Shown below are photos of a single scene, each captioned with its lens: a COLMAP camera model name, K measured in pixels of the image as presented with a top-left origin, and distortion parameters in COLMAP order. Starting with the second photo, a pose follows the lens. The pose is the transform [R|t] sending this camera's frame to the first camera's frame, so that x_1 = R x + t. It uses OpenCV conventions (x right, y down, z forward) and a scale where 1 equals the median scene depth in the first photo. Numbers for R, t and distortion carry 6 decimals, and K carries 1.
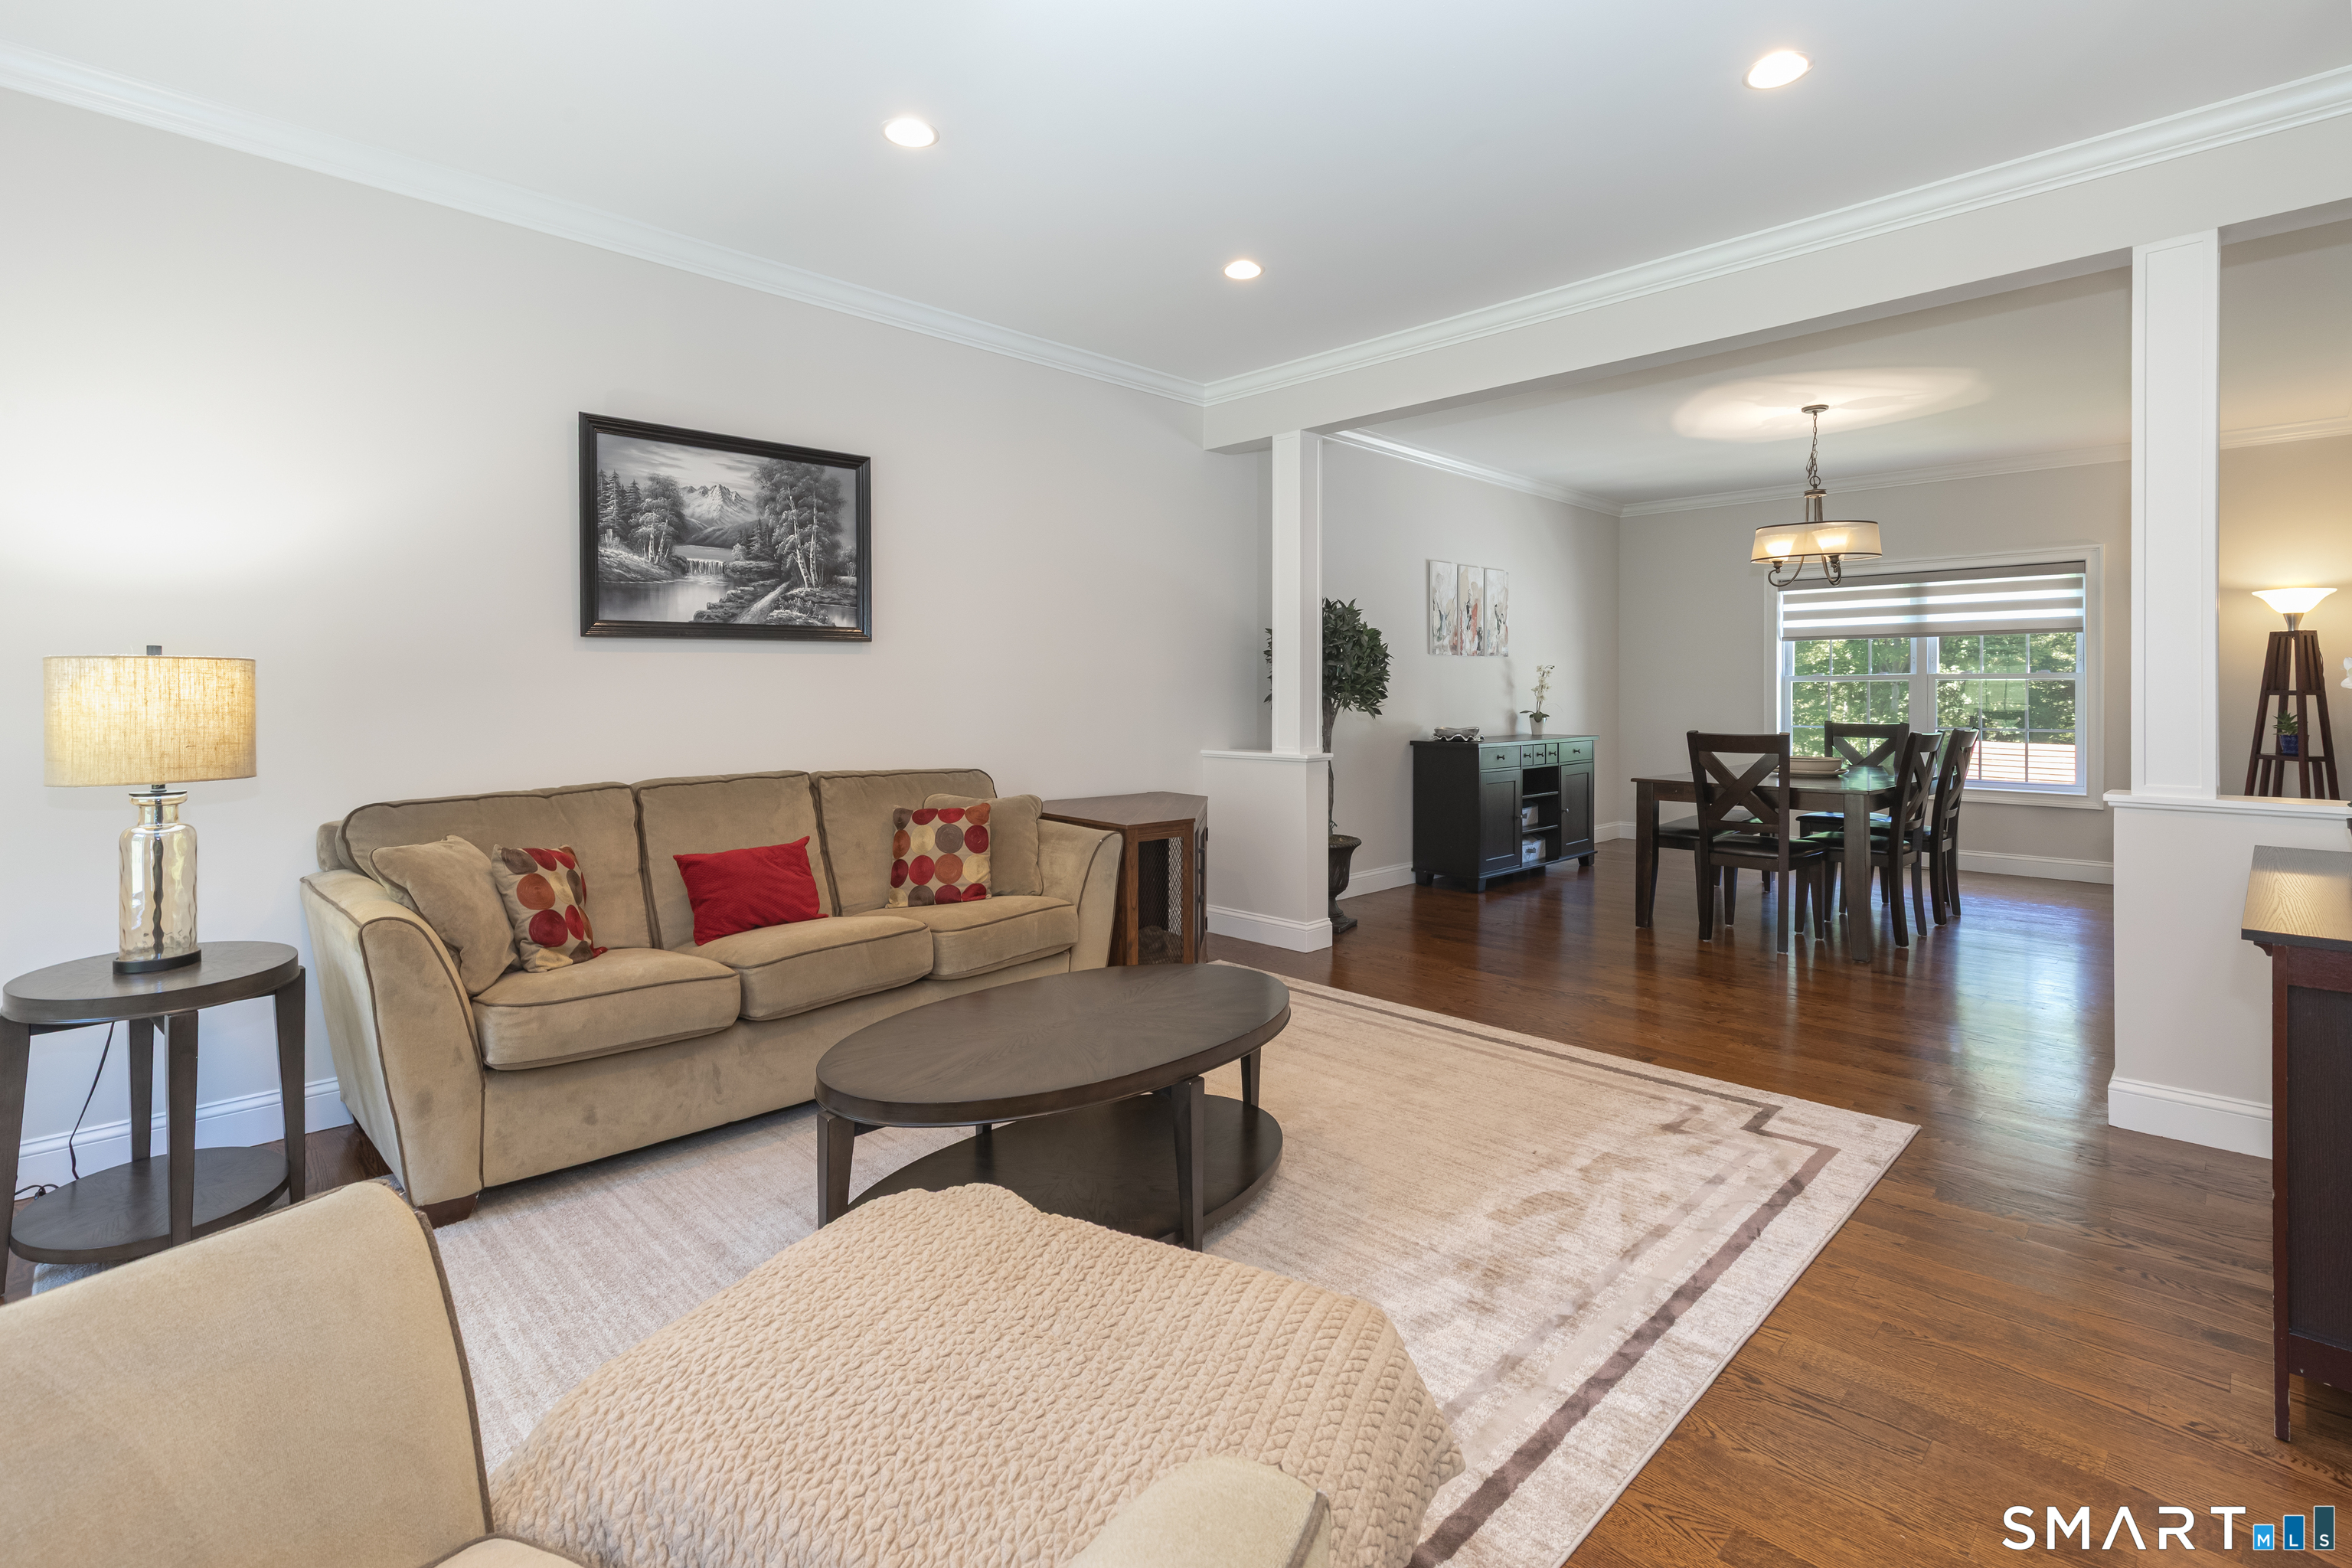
lens RADIAL K [[1090.5, 0, 1197.6], [0, 1090.5, 691.0], [0, 0, 1]] dist [0.002490, -0.001090]
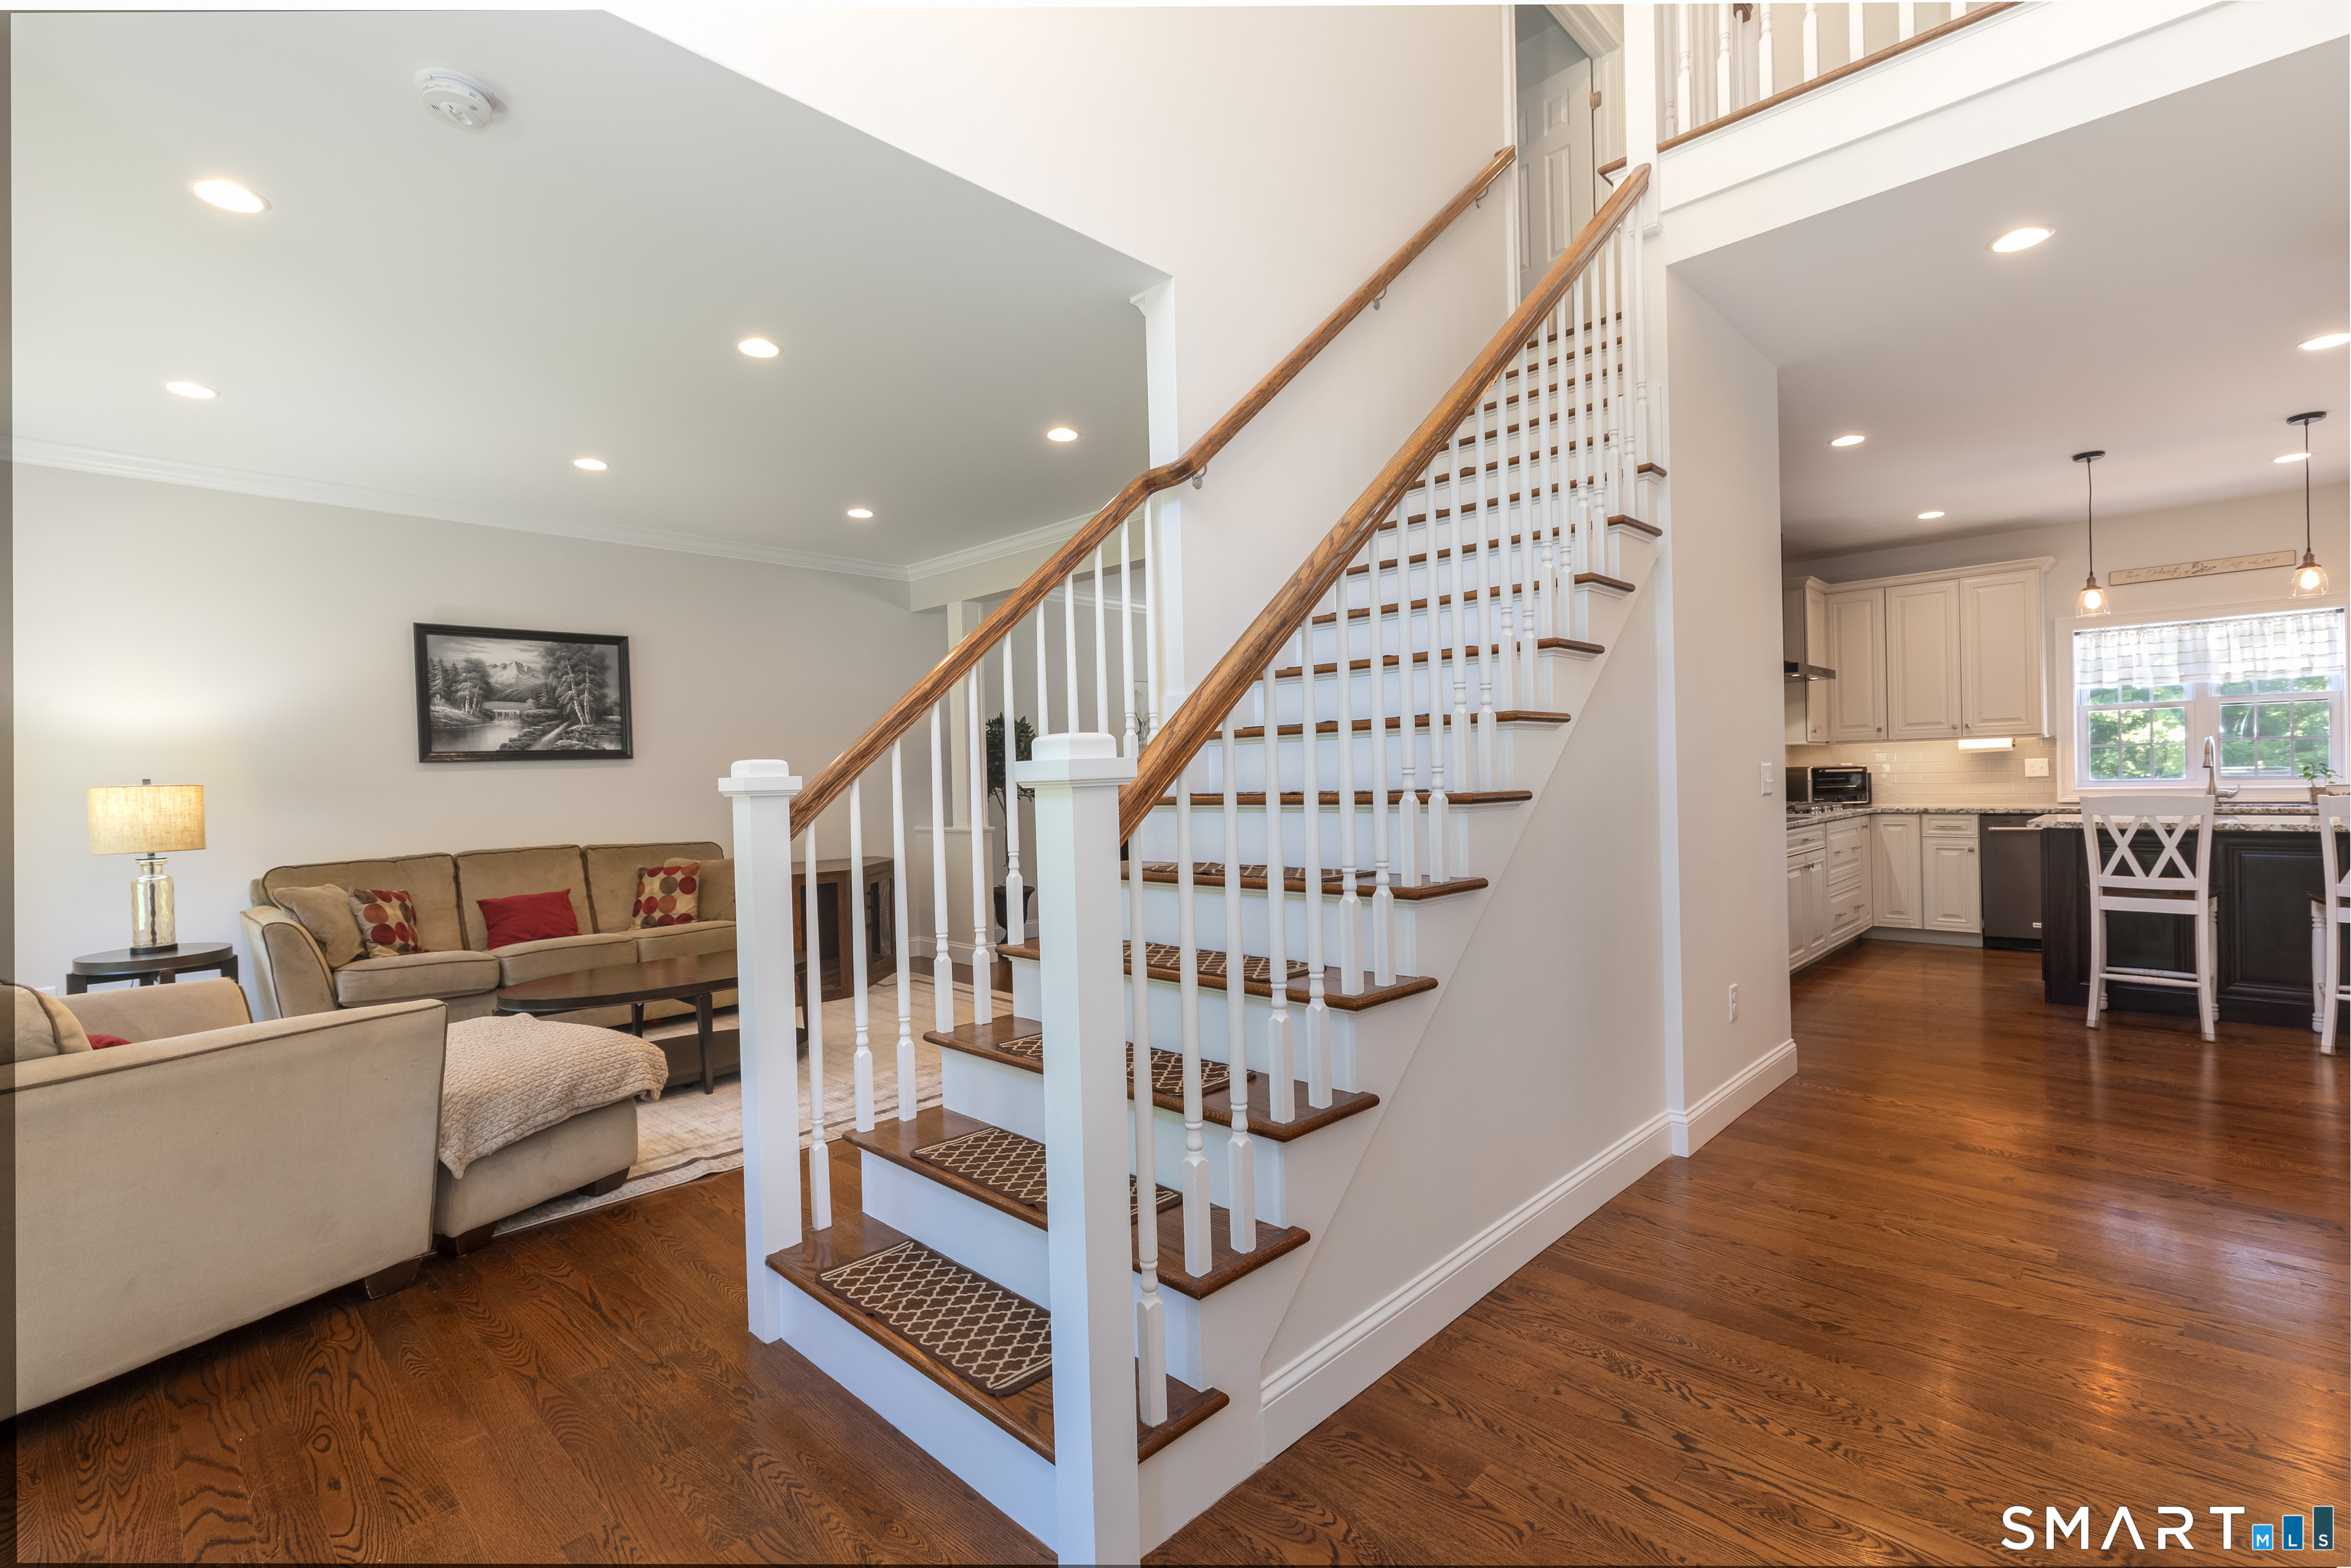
lens RADIAL K [[1054.4, 0, 1196.4], [0, 1054.4, 788.1], [0, 0, 1]] dist [0.001932, 0.000989]
pose [[0.999675, -0.021469, 0.013724, 0.535349], [0.021305, 0.999701, 0.011989, -0.006515], [-0.013978, -0.011692, 0.999834, -0.547687]]
